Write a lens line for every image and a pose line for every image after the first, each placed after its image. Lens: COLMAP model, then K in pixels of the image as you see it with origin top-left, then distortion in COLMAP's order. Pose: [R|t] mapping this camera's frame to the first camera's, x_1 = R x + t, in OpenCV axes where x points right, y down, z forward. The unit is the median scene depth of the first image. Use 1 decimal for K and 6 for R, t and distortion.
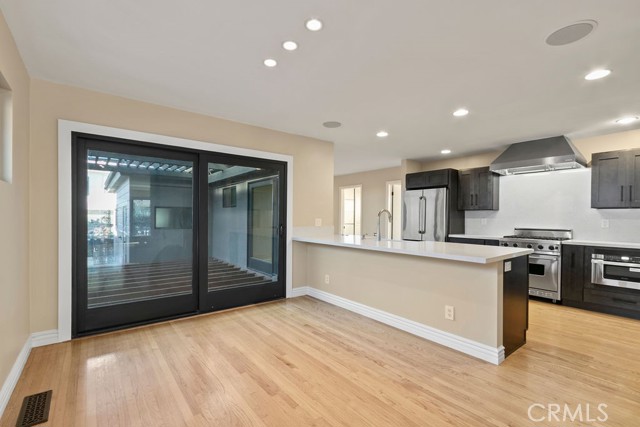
lens RADIAL K [[299.8, 0, 319.6], [0, 299.8, 220.8], [0, 0, 1]] dist [0.001489, 0.000228]
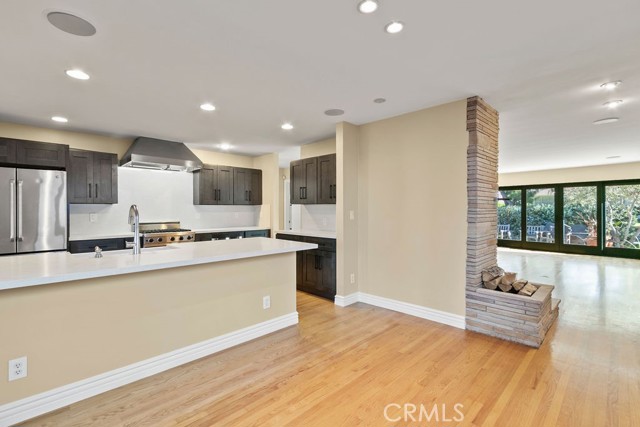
lens RADIAL K [[291.3, 0, 323.5], [0, 291.3, 207.4], [0, 0, 1]] dist [0.002523, 0.000404]
pose [[-0.136606, 0.001515, 0.990624, -0.630691], [0.010528, 0.999945, -0.000077, -0.036403], [-0.990569, 0.010419, -0.136615, 0.909482]]
